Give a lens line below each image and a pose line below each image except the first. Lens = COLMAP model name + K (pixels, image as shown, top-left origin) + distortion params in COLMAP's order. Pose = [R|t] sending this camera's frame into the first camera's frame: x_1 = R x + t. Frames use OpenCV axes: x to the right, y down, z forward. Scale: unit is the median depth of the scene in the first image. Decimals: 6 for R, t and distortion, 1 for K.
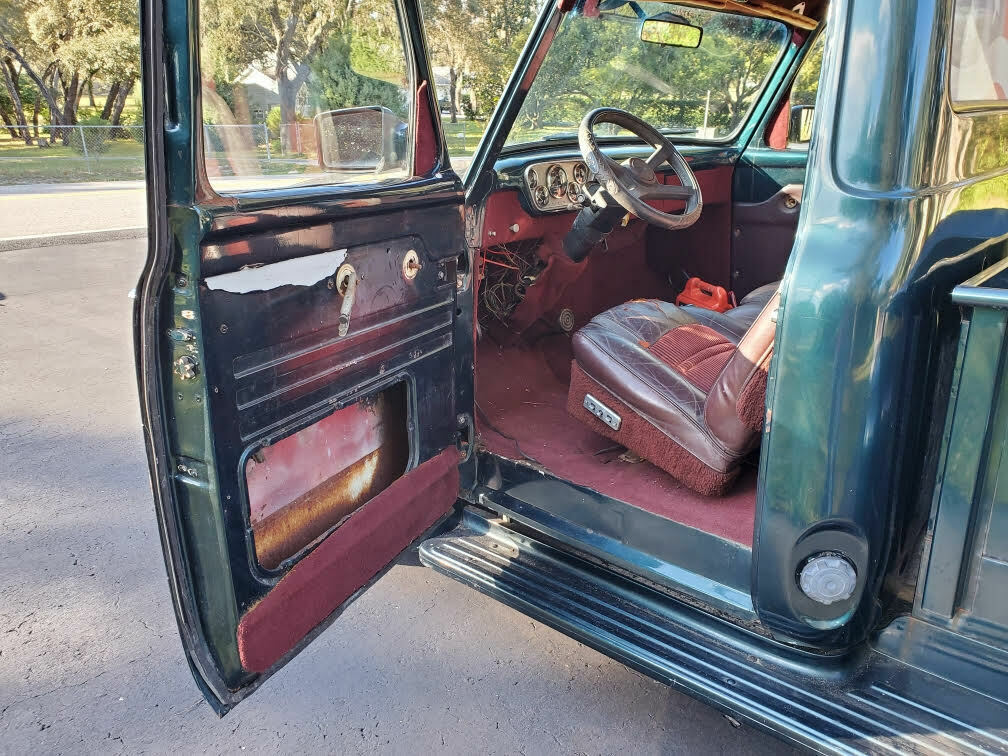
lens RADIAL K [[769.3, 0, 504.0], [0, 769.3, 378.0], [0, 0, 1]] dist [0.005573, 0.000350]
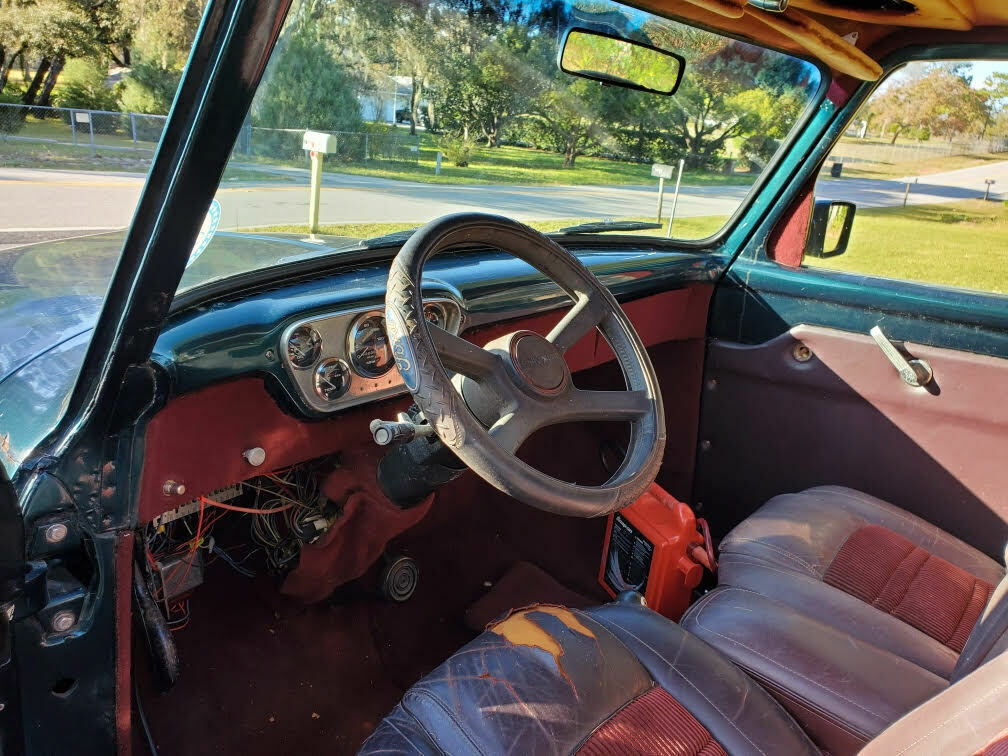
lens RADIAL K [[786.4, 0, 504.0], [0, 786.4, 378.0], [0, 0, 1]] dist [0.051561, -0.051900]
pose [[0.995049, 0.067769, 0.072693, 0.089447], [-0.065658, 0.997359, -0.031044, -0.172357], [-0.074605, 0.026118, 0.996871, 0.386417]]
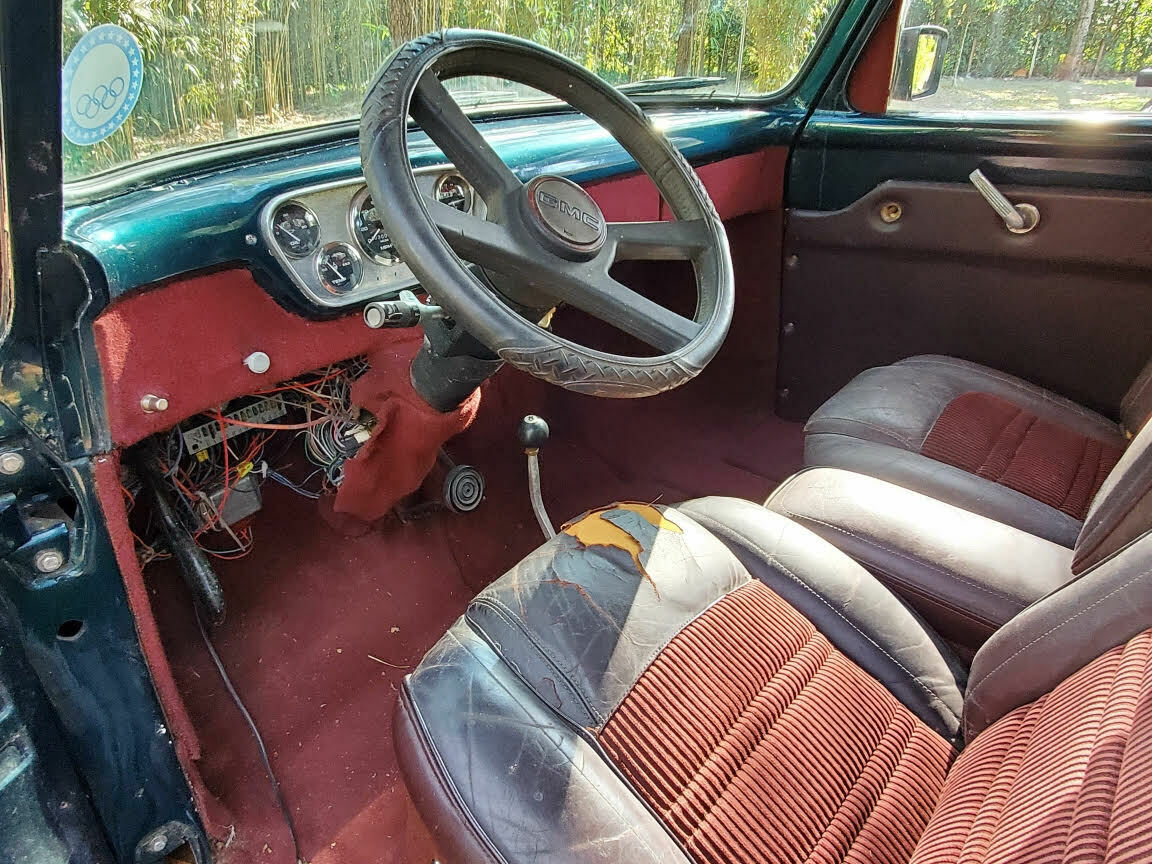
lens RADIAL K [[737.6, 0, 560.9], [0, 737.6, 423.9], [0, 0, 1]] dist [0.006159, 0.000594]
pose [[0.999252, -0.029034, 0.025542, 0.115173], [0.025382, 0.990760, 0.133229, -0.153440], [-0.029175, -0.132481, 0.990756, 0.455674]]
